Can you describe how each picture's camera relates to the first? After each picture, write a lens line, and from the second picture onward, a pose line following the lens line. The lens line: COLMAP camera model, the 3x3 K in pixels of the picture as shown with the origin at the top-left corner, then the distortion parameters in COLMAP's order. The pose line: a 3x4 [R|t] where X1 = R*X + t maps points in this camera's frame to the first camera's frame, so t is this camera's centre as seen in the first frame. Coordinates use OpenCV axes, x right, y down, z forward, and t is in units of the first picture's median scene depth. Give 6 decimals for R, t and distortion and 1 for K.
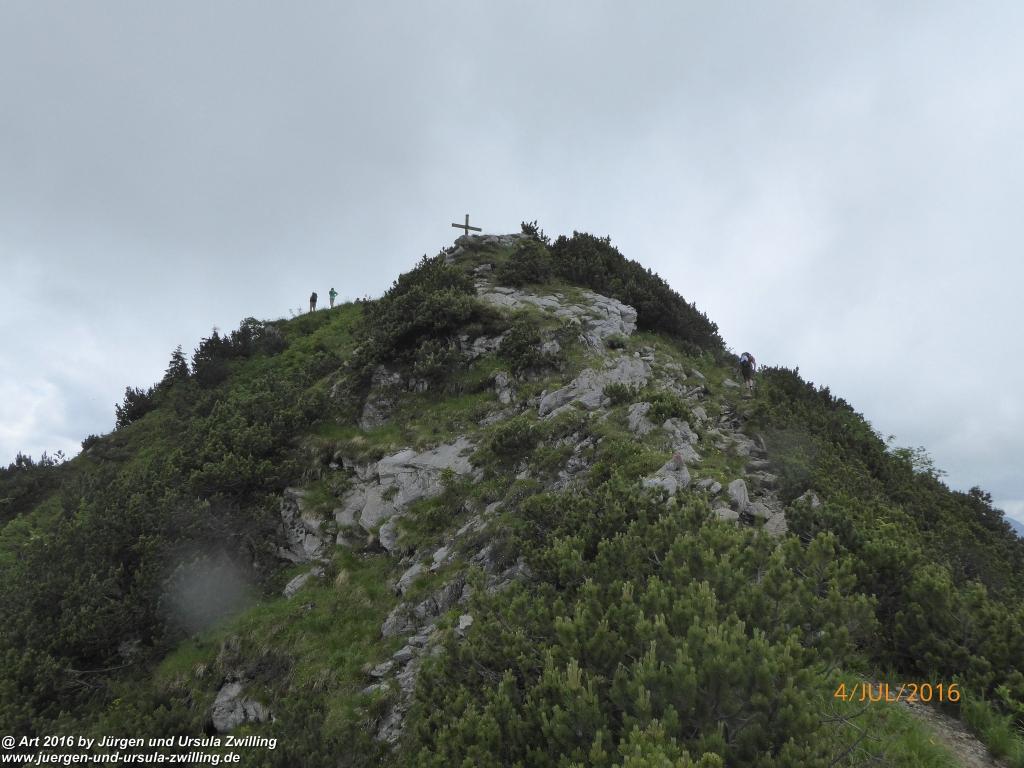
lens RADIAL K [[714.4, 0, 520.4], [0, 714.4, 384.0], [0, 0, 1]] dist [-0.042901, 0.021185]
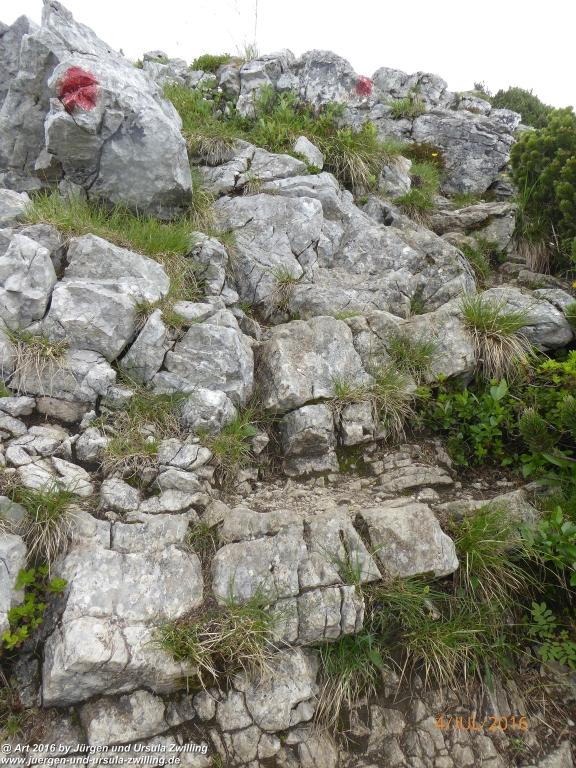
lens RADIAL K [[535.8, 0, 289.8], [0, 535.8, 384.1], [0, 0, 1]] dist [-0.042901, 0.021185]
pose [[0.958725, 0.057842, -0.278391, -0.036795], [0.022532, 0.960556, 0.277172, 0.118597], [0.283442, -0.272004, 0.919605, -0.539938]]
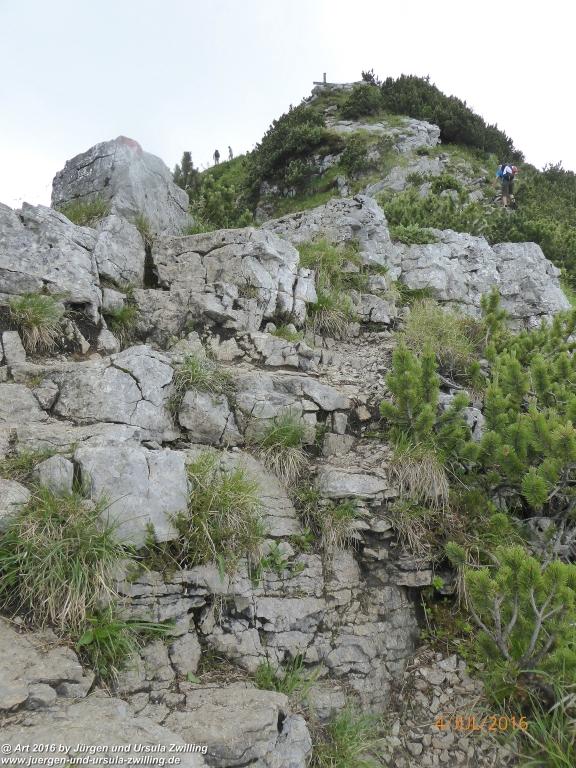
lens RADIAL K [[535.8, 0, 291.9], [0, 535.8, 383.0], [0, 0, 1]] dist [-0.042901, 0.021185]
pose [[0.984674, -0.026388, -0.172396, 0.041883], [0.074468, 0.957462, 0.278786, 0.064390], [0.157706, -0.287352, 0.944753, -0.172657]]
